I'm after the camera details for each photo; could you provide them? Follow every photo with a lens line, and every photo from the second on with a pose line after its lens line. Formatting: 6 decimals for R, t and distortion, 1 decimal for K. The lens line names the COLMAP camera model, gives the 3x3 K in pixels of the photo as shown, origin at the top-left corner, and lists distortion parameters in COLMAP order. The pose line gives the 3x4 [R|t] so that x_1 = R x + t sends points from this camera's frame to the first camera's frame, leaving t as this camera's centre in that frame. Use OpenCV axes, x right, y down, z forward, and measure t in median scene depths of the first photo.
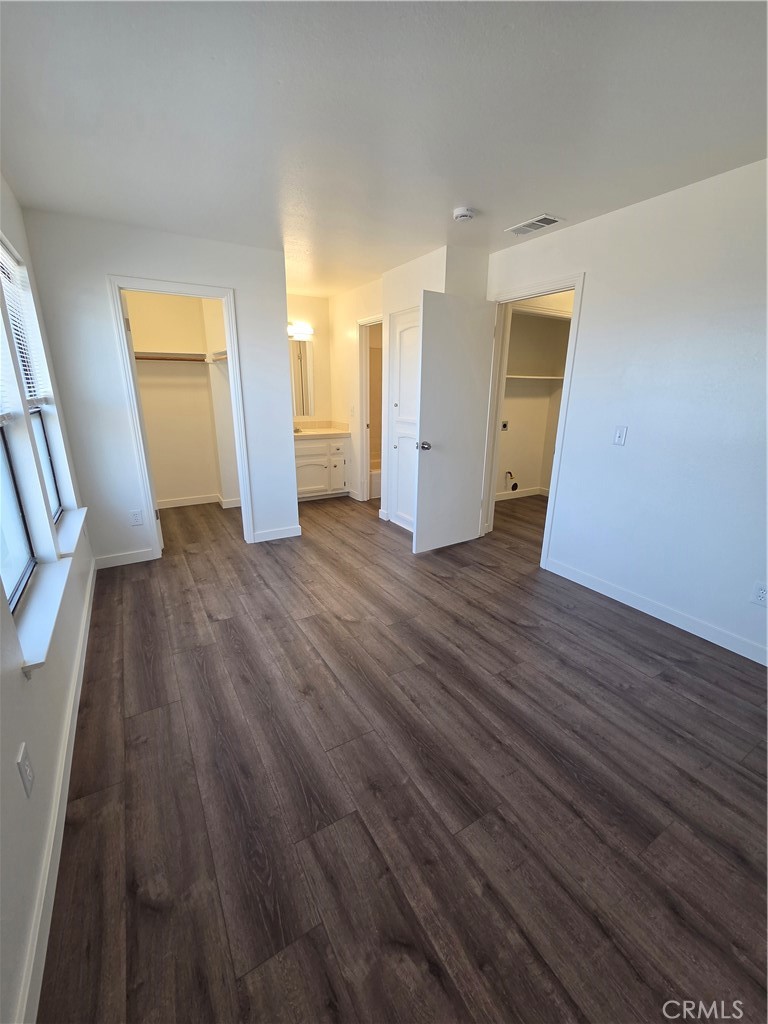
lens RADIAL K [[423.1, 0, 389.1], [0, 423.1, 513.6], [0, 0, 1]] dist [-0.001617, 0.000125]
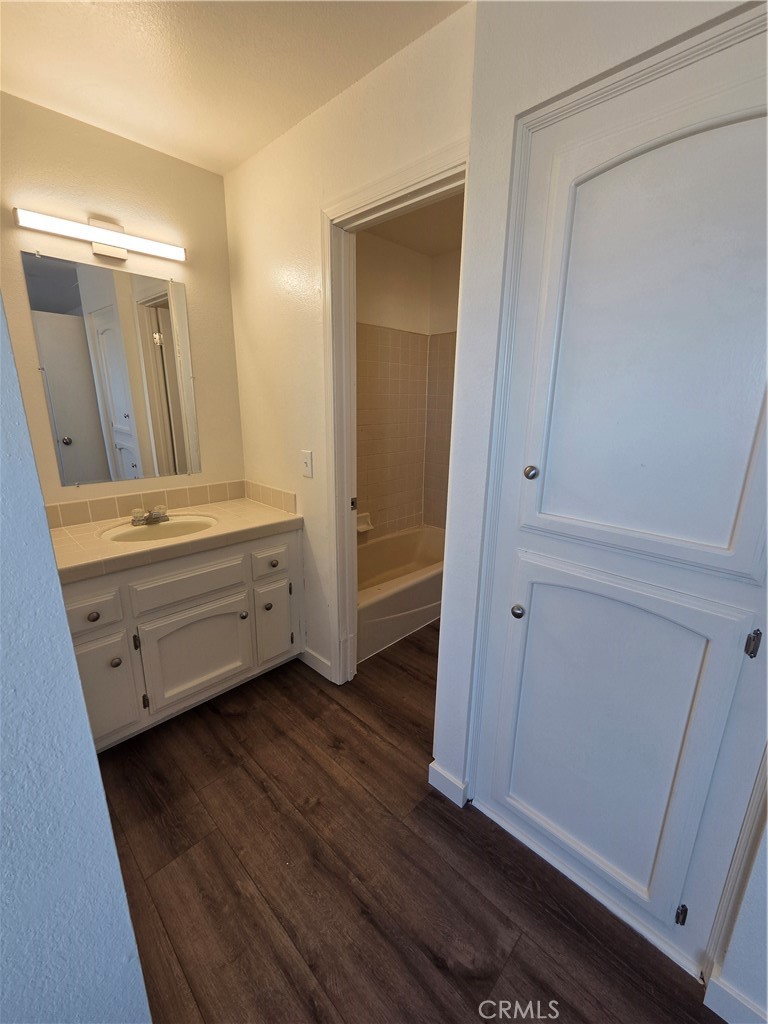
lens RADIAL K [[423.1, 0, 389.1], [0, 423.1, 513.6], [0, 0, 1]] dist [-0.001617, 0.000125]
pose [[0.965889, -0.063262, 0.251112, -0.113520], [0.070150, 0.997364, -0.018563, -0.183624], [-0.249275, 0.035545, 0.967780, 0.601913]]
